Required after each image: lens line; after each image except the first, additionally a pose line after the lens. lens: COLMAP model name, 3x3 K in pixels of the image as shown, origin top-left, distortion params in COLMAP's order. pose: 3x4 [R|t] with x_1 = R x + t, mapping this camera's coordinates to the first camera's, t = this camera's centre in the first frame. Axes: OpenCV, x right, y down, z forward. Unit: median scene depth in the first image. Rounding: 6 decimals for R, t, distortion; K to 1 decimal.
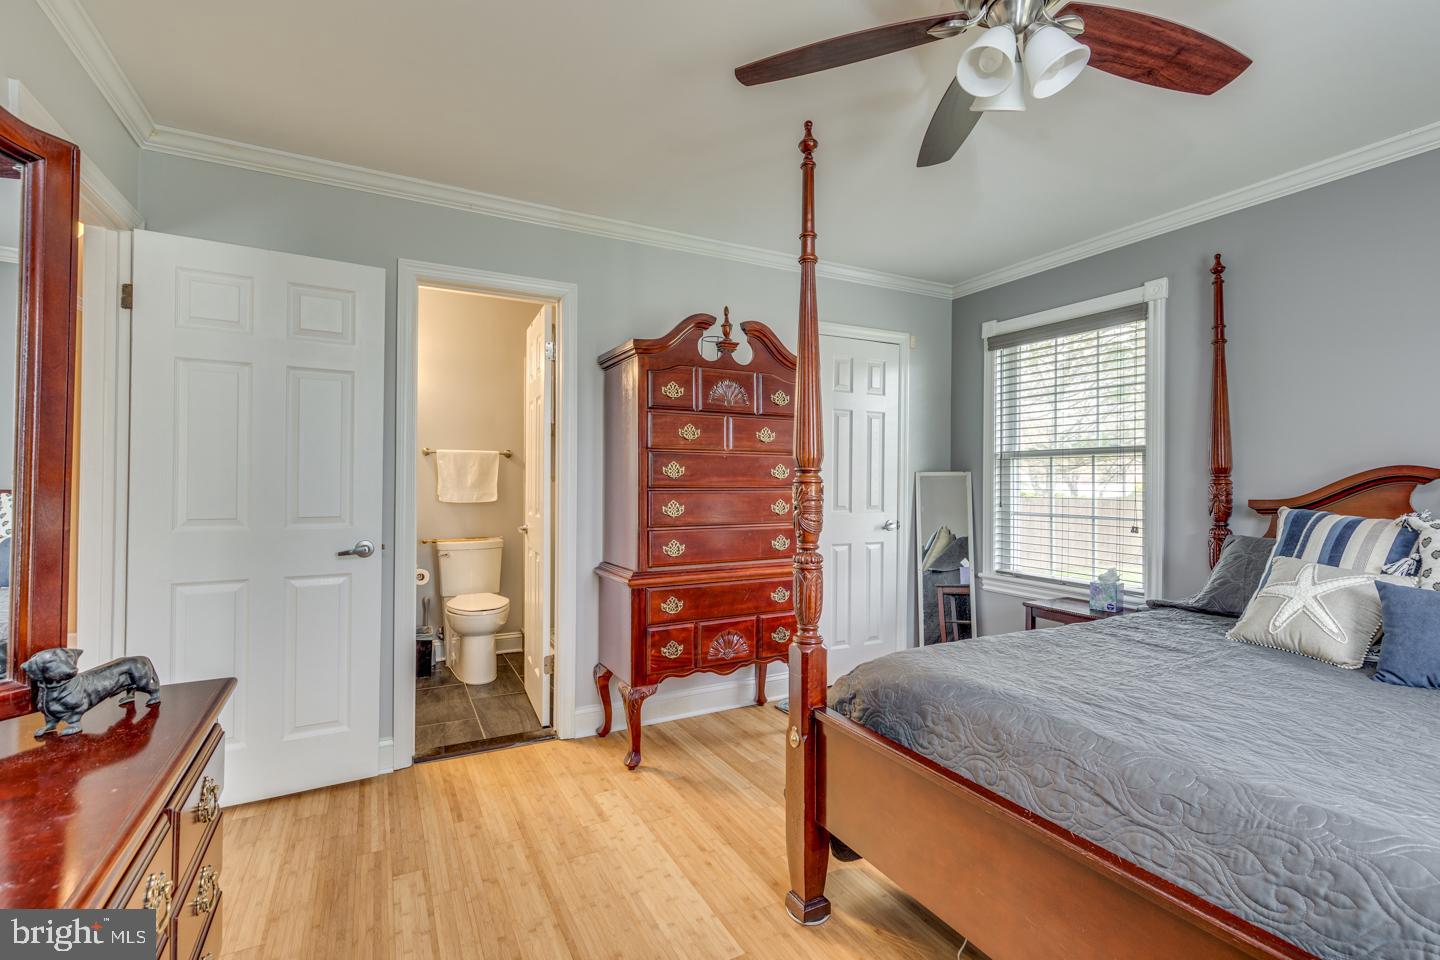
lens RADIAL K [[649.9, 0, 720.9], [0, 649.9, 475.5], [0, 0, 1]] dist [0.005739, -0.001330]
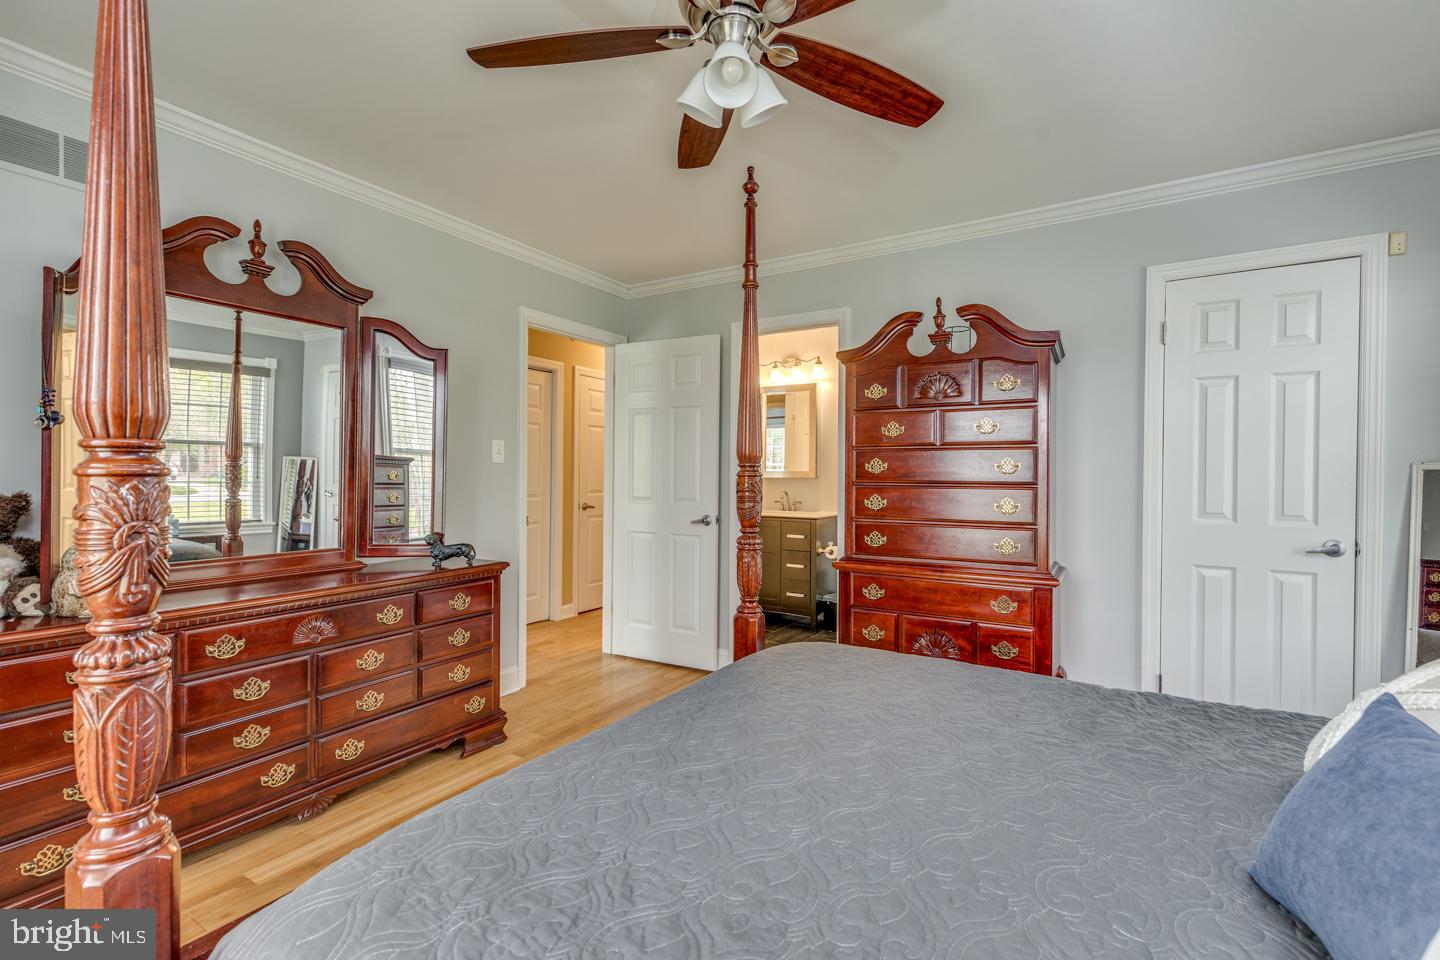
lens RADIAL K [[649.9, 0, 720.9], [0, 649.9, 475.5], [0, 0, 1]] dist [0.005739, -0.001330]
pose [[0.505234, 0.002262, -0.862979, 0.719892], [0.000978, 0.999994, 0.003194, 0.003941], [0.862982, -0.002458, 0.505229, 0.239587]]
